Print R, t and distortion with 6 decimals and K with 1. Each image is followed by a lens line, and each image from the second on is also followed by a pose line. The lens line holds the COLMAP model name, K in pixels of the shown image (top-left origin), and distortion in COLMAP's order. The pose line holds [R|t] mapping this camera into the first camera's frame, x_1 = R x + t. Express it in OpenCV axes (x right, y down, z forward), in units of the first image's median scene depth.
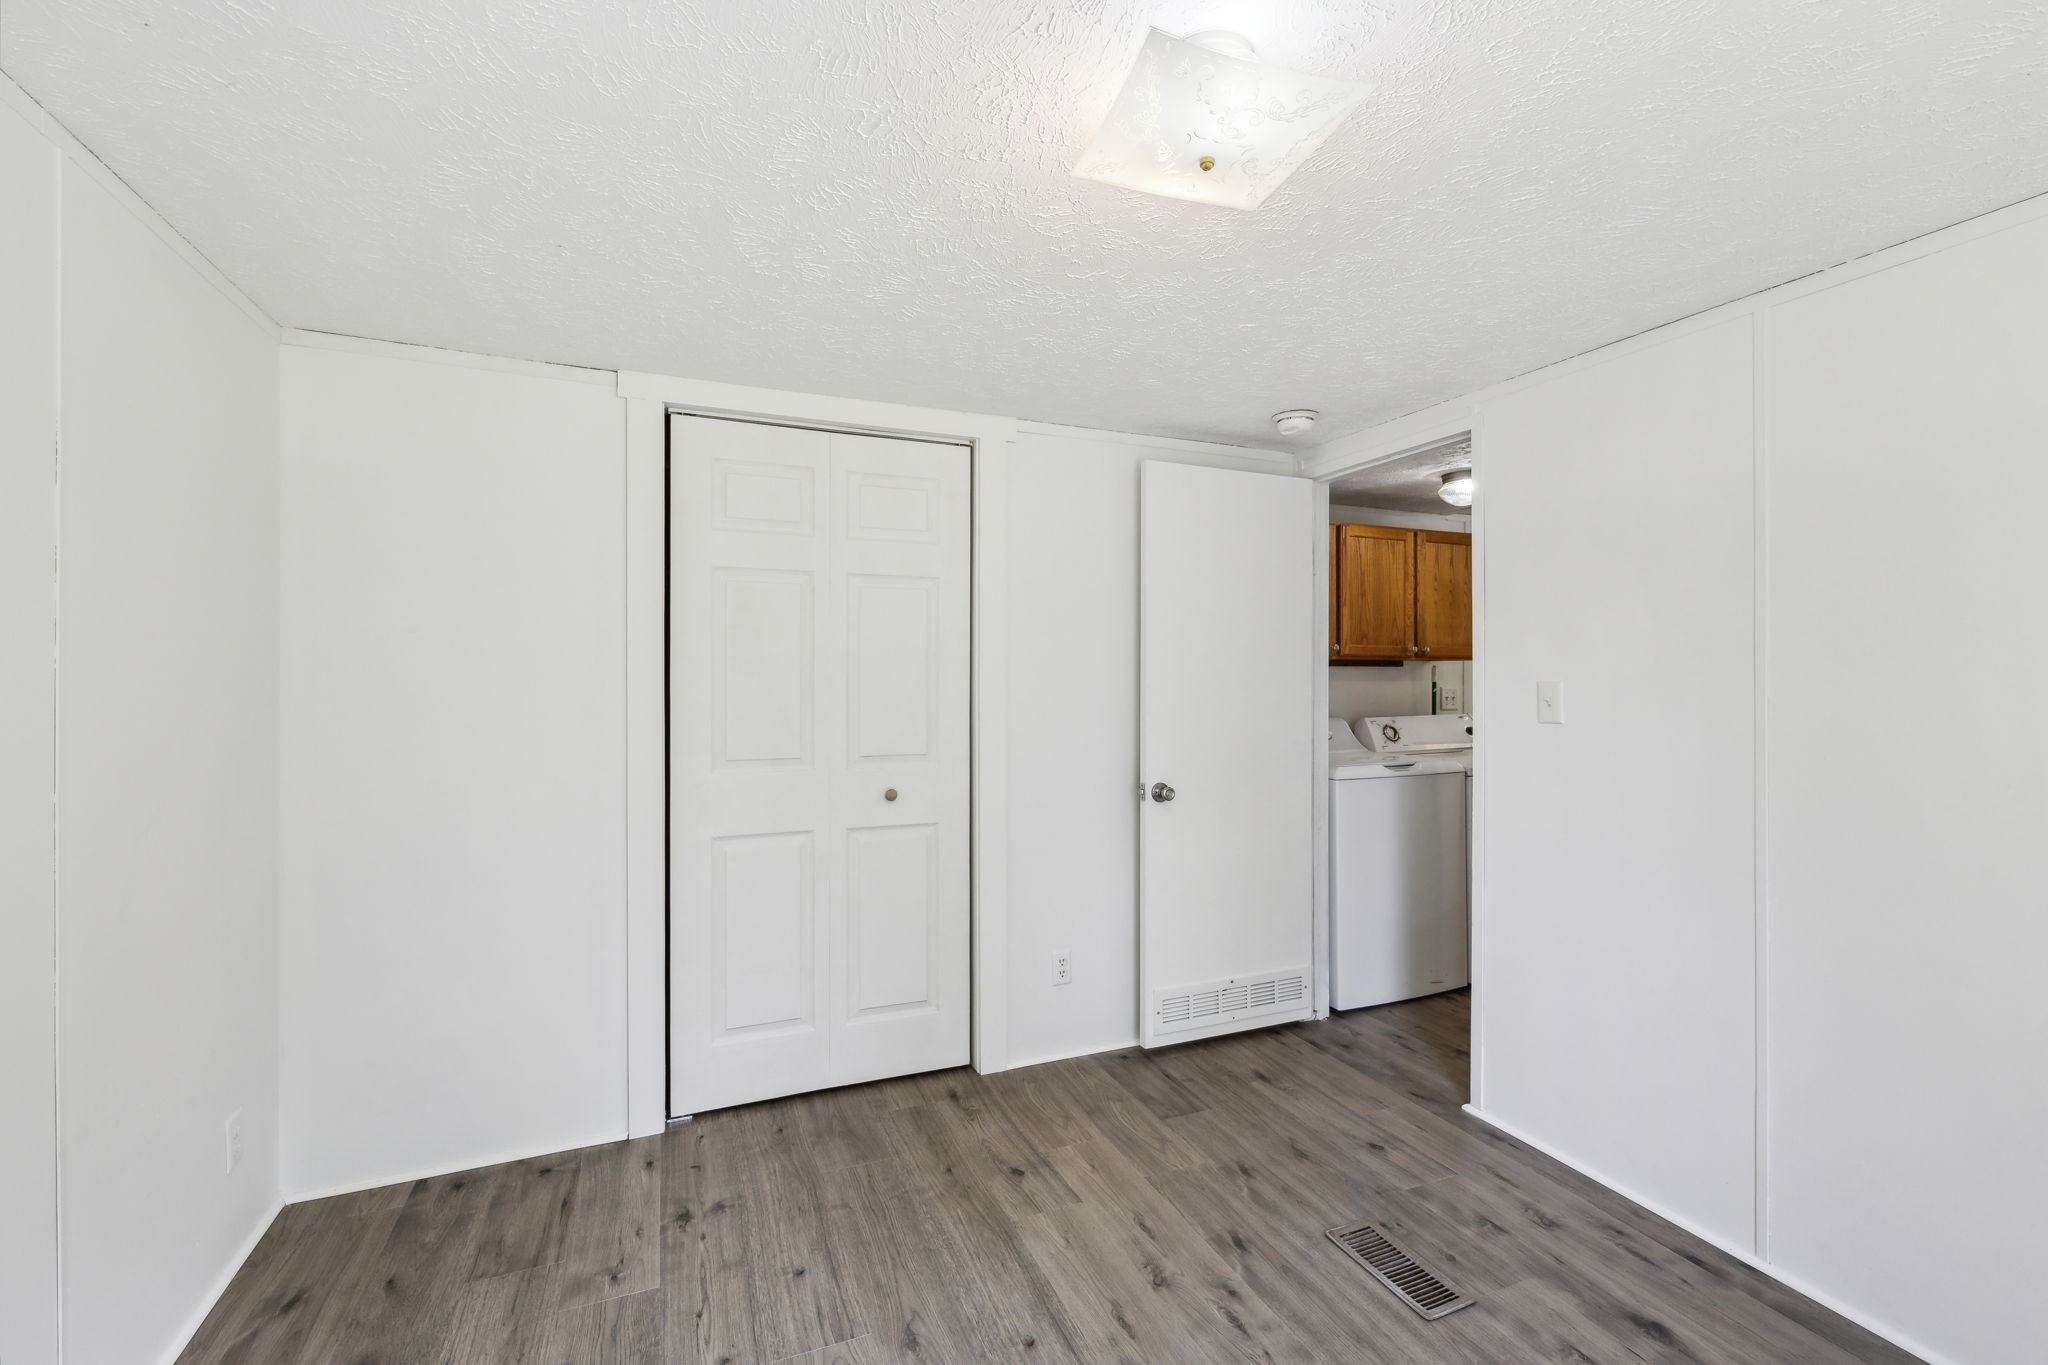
lens RADIAL K [[876.3, 0, 1021.4], [0, 876.3, 676.1], [0, 0, 1]] dist [0.000625, 0.000005]
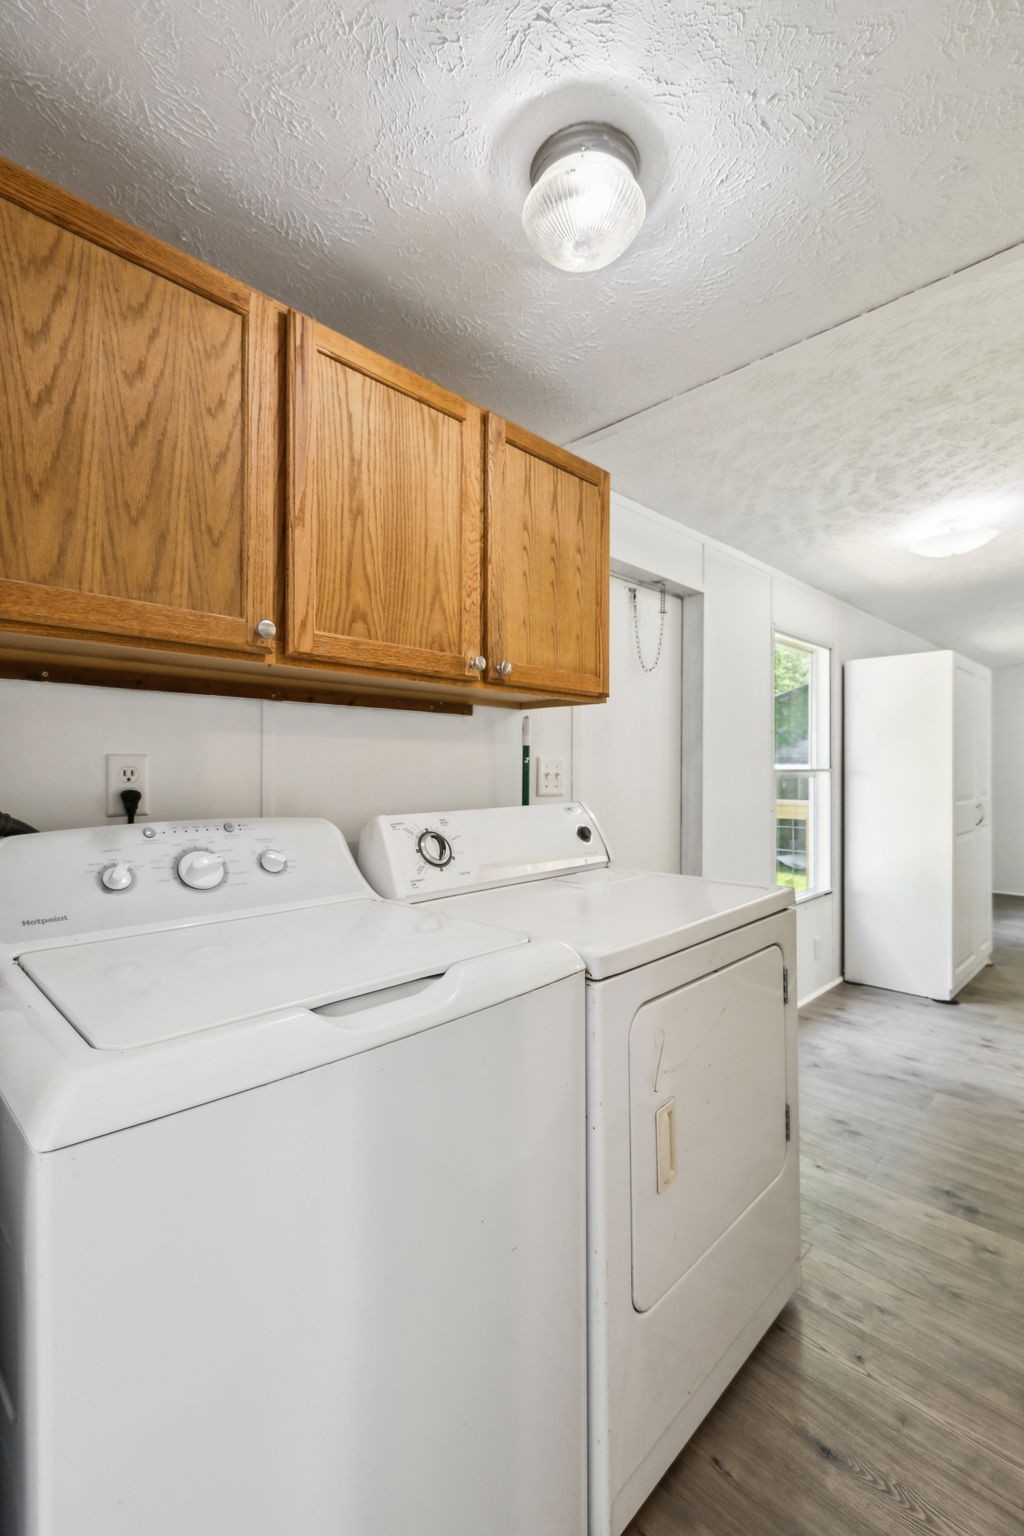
lens RADIAL K [[657.2, 0, 514.0], [0, 657.2, 768.7], [0, 0, 1]] dist [0.000625, 0.000005]
pose [[0.923026, 0.002791, 0.384727, 0.328894], [-0.000239, 0.999978, -0.006680, 0.025856], [-0.384737, 0.006073, 0.923006, 0.669695]]
